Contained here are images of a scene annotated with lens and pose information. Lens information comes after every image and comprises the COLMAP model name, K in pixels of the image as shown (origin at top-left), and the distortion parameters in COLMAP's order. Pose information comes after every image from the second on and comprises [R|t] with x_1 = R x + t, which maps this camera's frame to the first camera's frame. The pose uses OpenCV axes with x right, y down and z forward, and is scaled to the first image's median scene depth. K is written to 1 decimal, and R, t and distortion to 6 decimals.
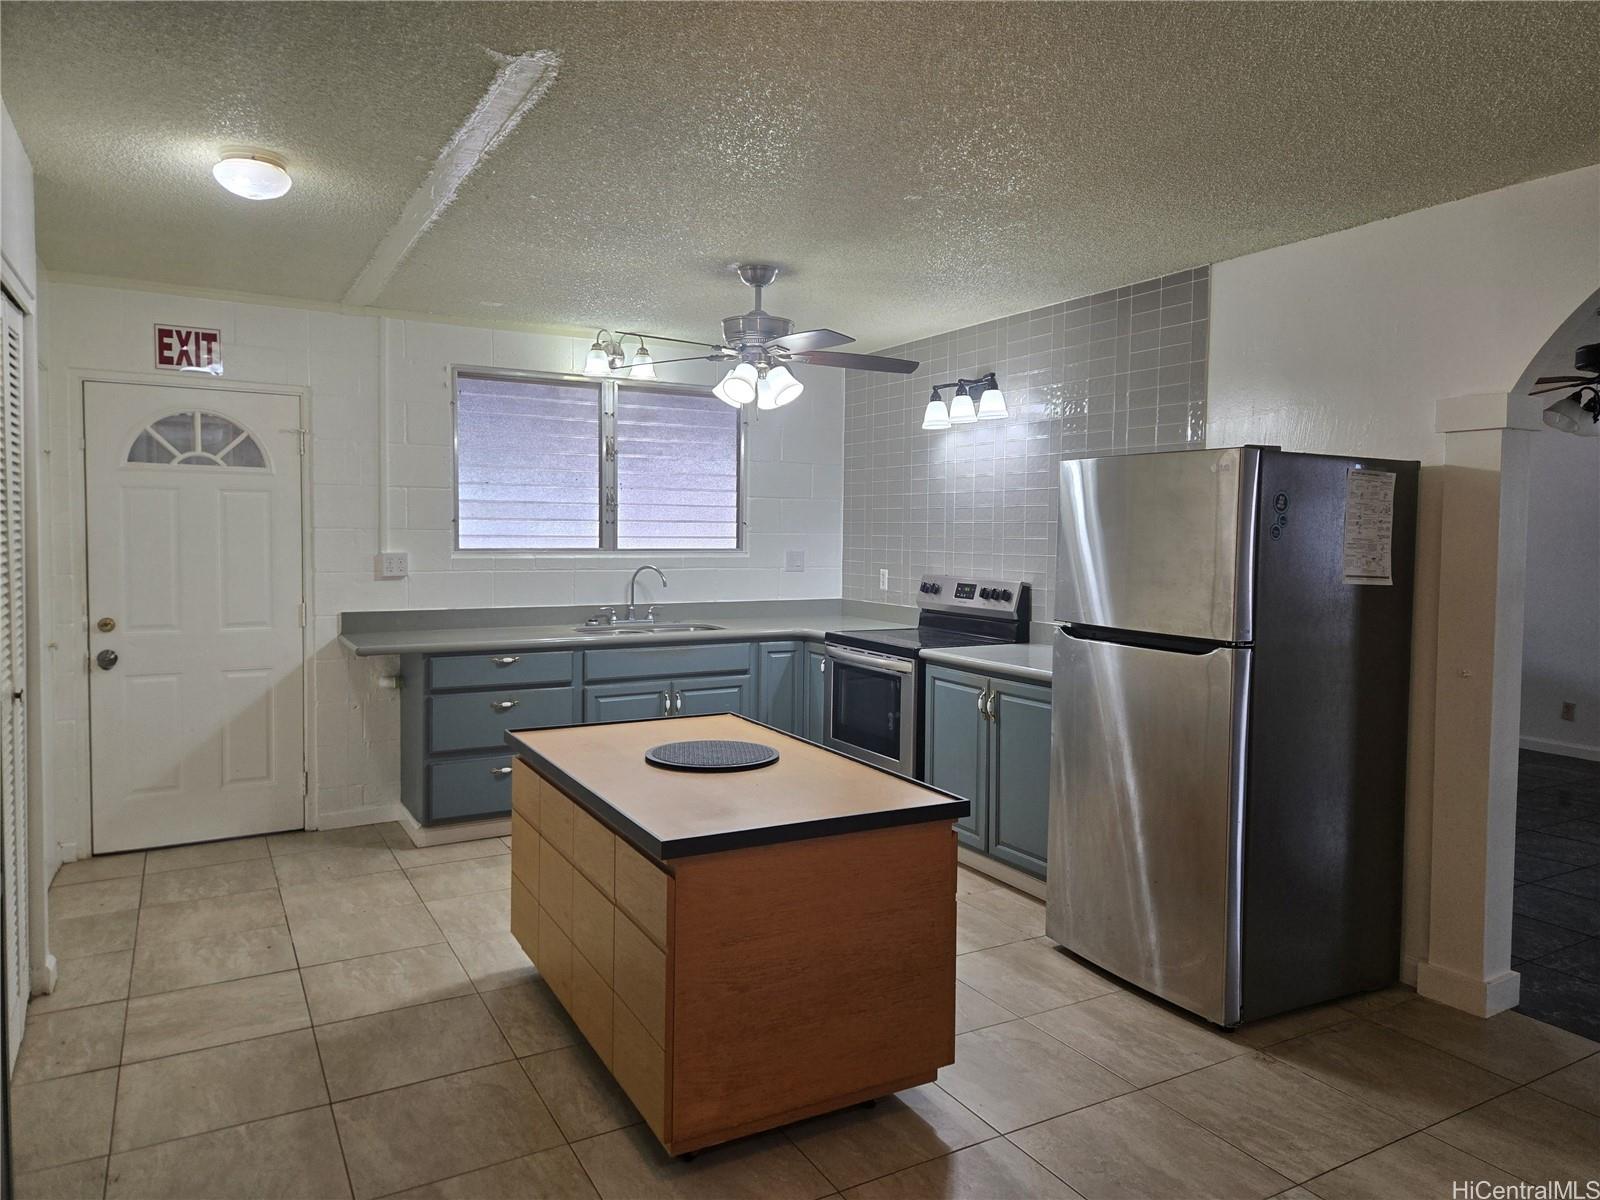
lens RADIAL K [[1068.8, 0, 825.9], [0, 1068.8, 579.1], [0, 0, 1]] dist [0.060583, -0.042190]
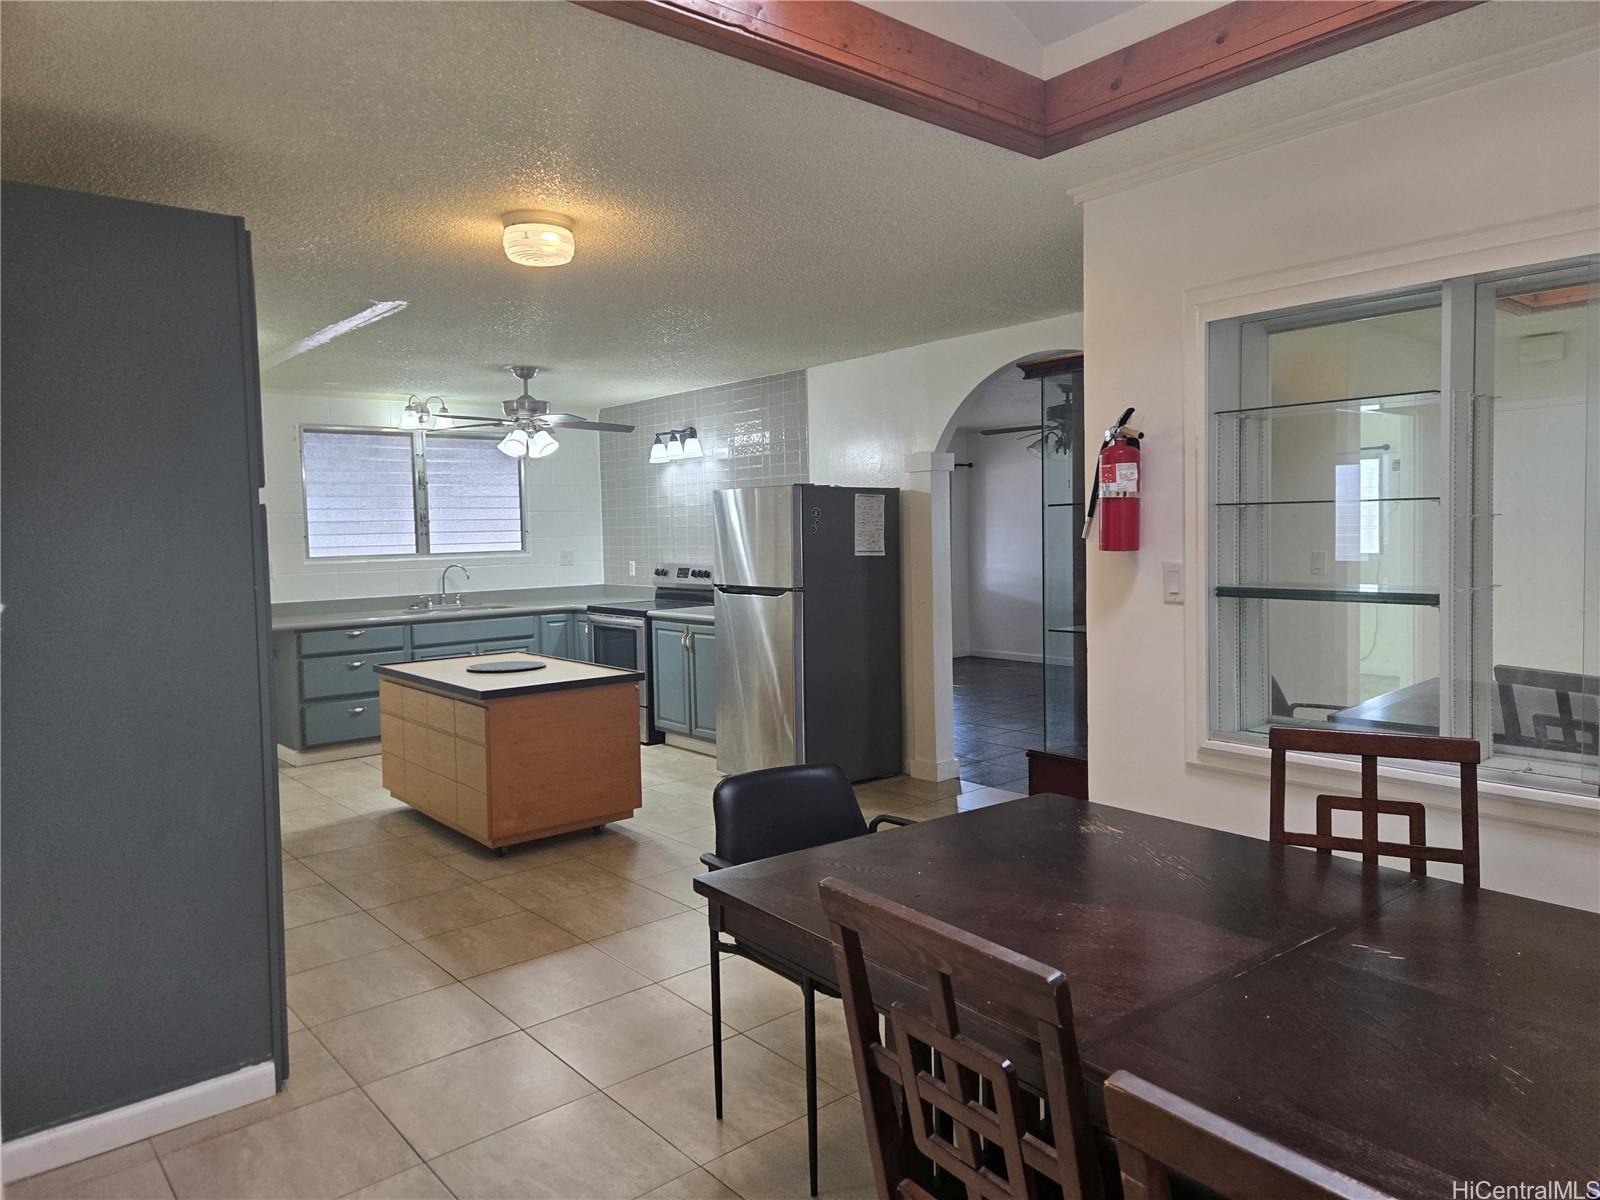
lens RADIAL K [[1068.8, 0, 825.9], [0, 1068.8, 579.1], [0, 0, 1]] dist [0.060583, -0.042190]
pose [[0.982461, -0.041776, 0.181729, 0.058267], [0.041464, 0.999125, 0.005515, 0.020864], [-0.181800, 0.002117, 0.983333, -0.512545]]
